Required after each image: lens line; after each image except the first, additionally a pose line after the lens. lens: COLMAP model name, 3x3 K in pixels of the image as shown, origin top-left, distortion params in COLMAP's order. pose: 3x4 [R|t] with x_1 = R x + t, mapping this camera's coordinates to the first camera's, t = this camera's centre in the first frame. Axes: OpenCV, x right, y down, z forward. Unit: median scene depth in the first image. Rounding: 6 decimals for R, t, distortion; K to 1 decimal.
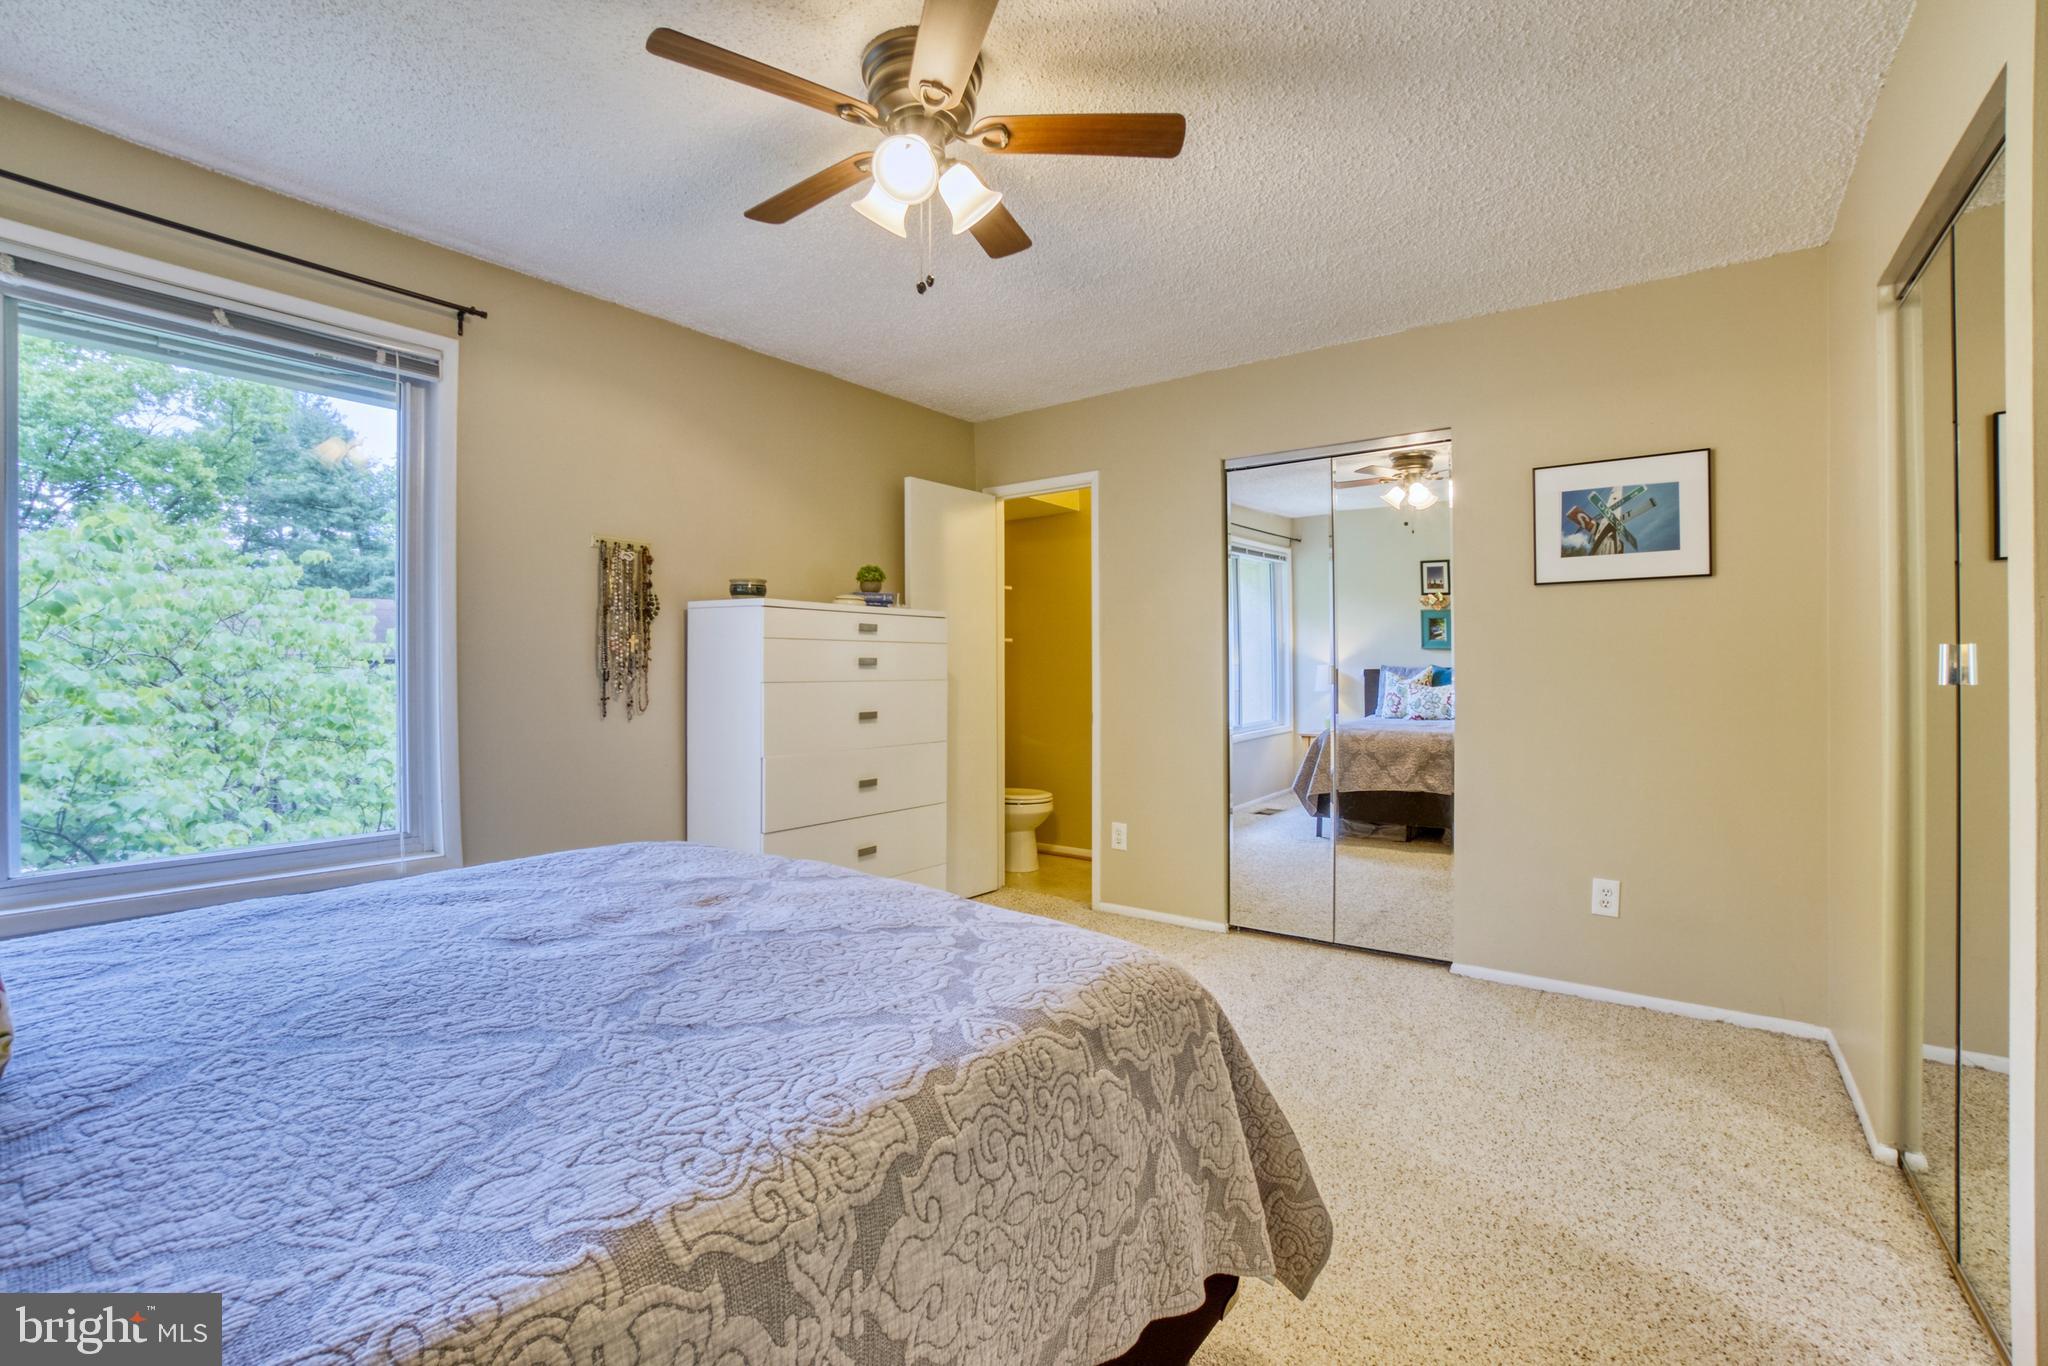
lens RADIAL K [[902.0, 0, 1022.0], [0, 902.0, 674.4], [0, 0, 1]] dist [-0.034080, 0.004828]
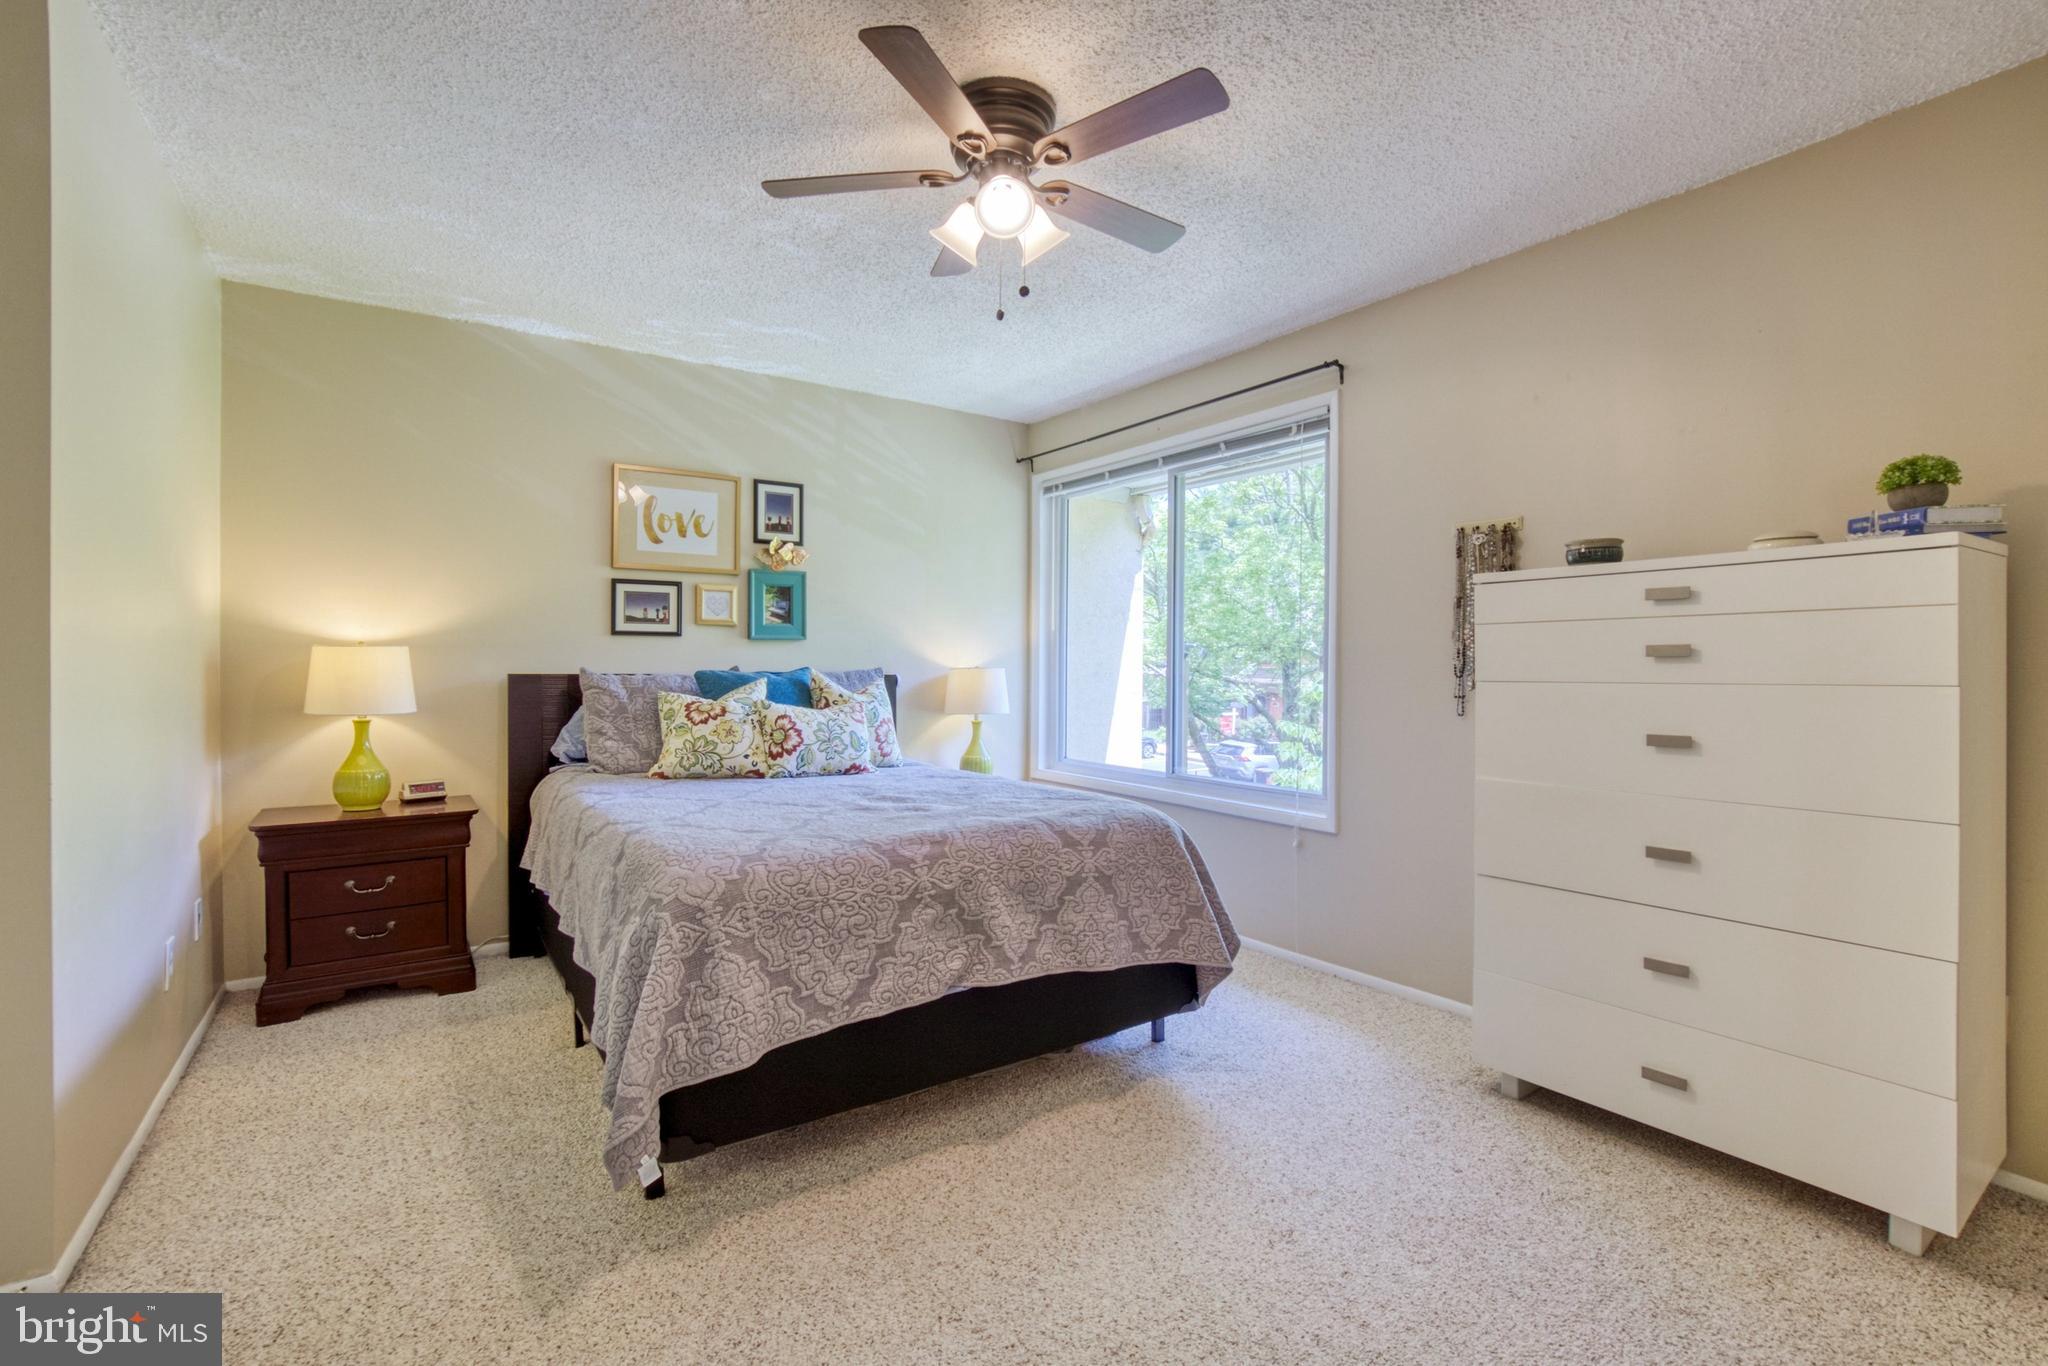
lens RADIAL K [[902.0, 0, 1021.6], [0, 902.0, 672.2], [0, 0, 1]] dist [-0.034080, 0.004828]
pose [[-0.322515, 0.012765, -0.946478, 0.526792], [-0.000419, 0.999907, 0.013628, -0.008067], [0.946564, 0.004792, -0.322480, 0.791680]]
